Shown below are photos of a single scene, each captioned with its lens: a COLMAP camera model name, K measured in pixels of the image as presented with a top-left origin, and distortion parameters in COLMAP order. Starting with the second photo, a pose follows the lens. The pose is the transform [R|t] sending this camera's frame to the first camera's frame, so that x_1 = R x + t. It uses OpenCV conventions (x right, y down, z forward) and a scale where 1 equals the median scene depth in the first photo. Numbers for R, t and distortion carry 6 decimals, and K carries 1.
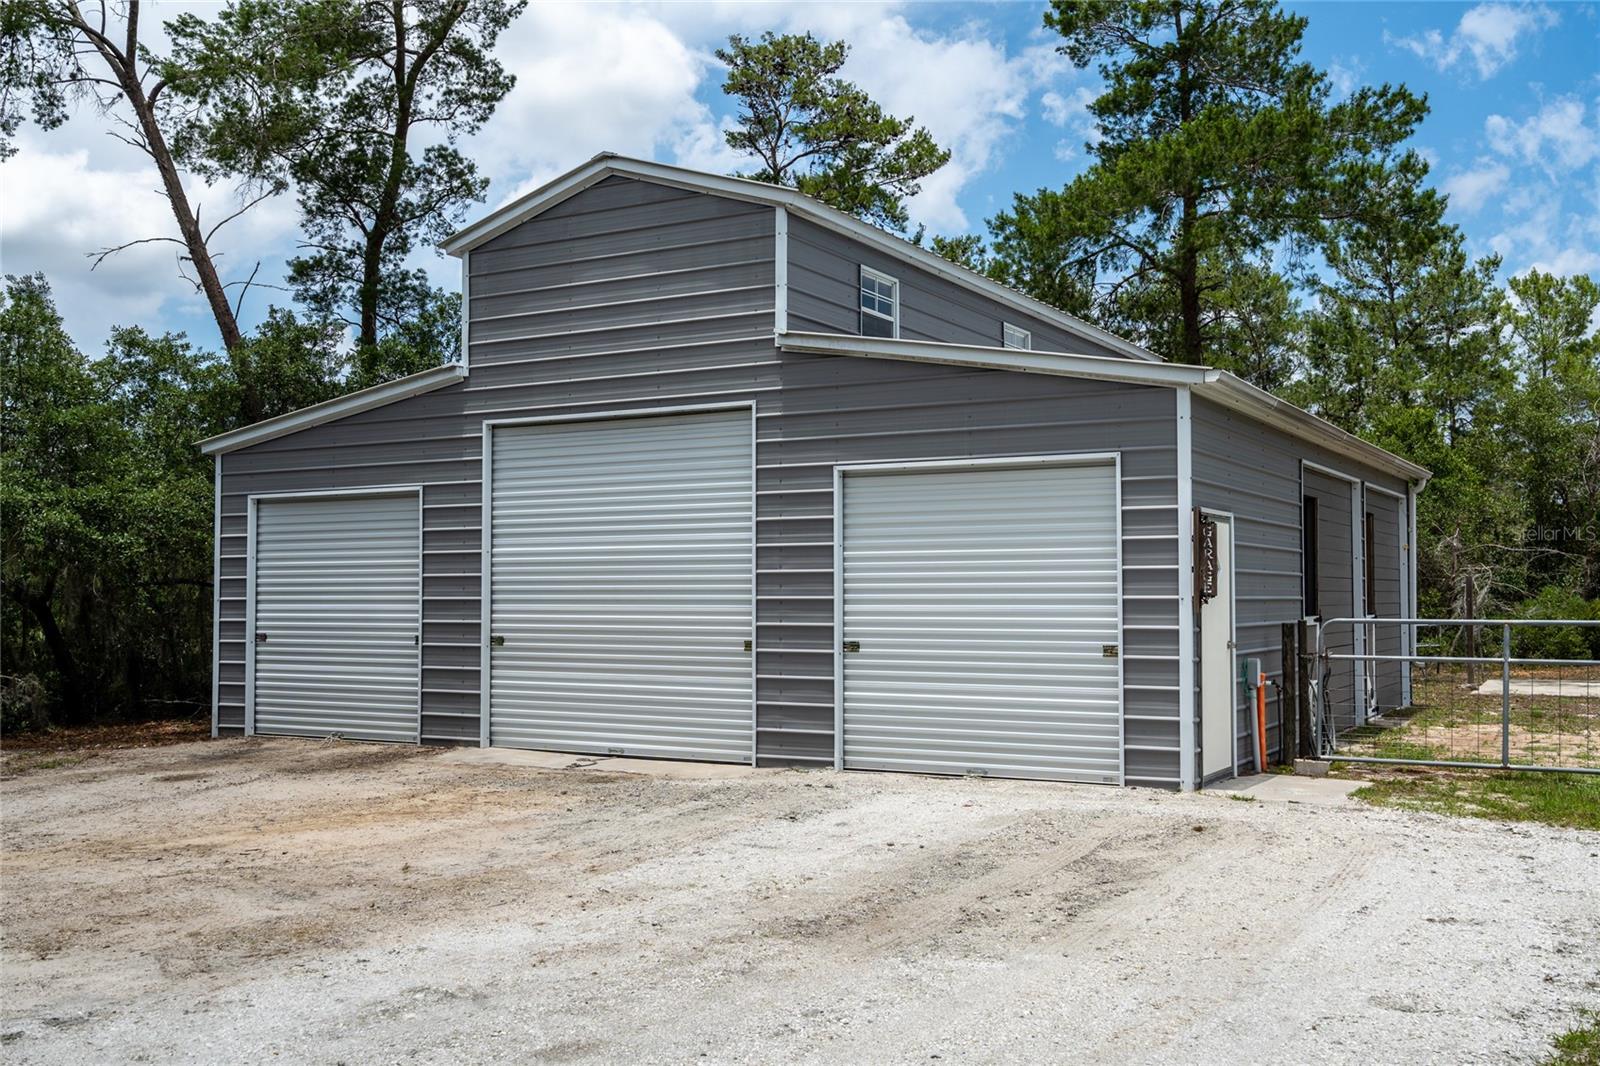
lens RADIAL K [[1568.8, 0, 799.7], [0, 1568.8, 534.9], [0, 0, 1]] dist [-0.007615, 0.000000]
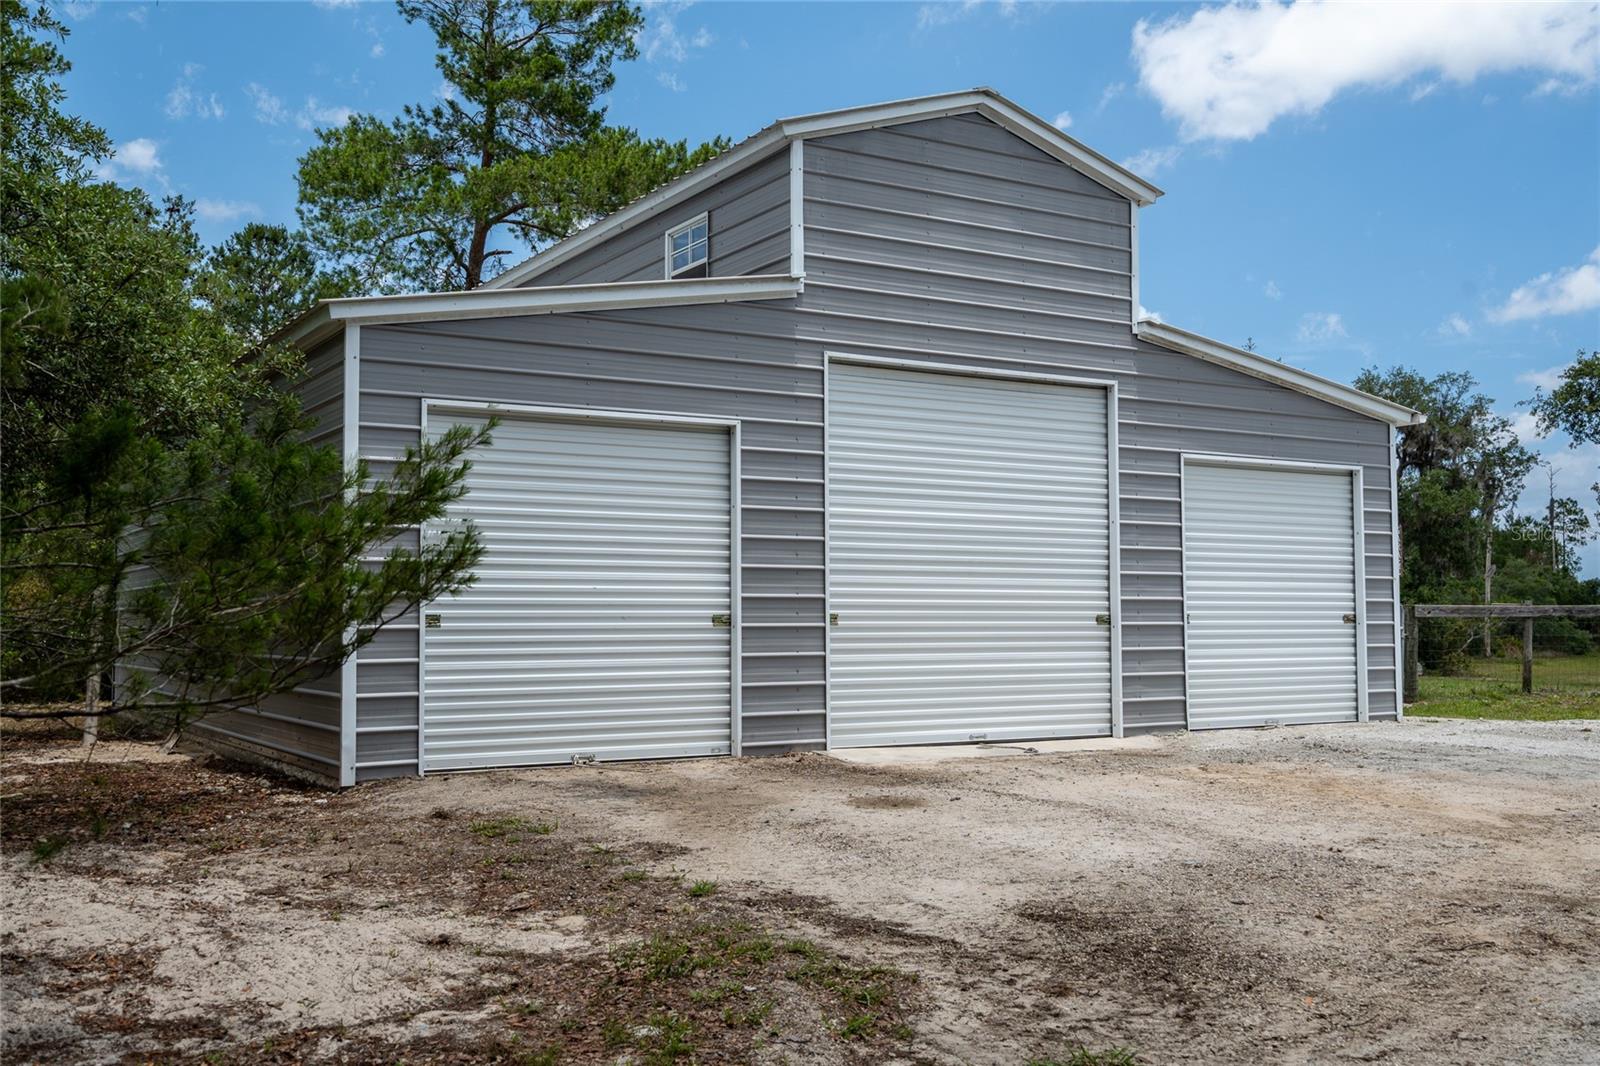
lens RADIAL K [[1568.8, 0, 800.3], [0, 1568.8, 531.6], [0, 0, 1]] dist [-0.007615, 0.000000]
pose [[0.483680, 0.049261, 0.873858, -0.972459], [-0.033861, 0.998721, -0.037558, 0.055760], [-0.874590, -0.011423, 0.484729, 0.646661]]
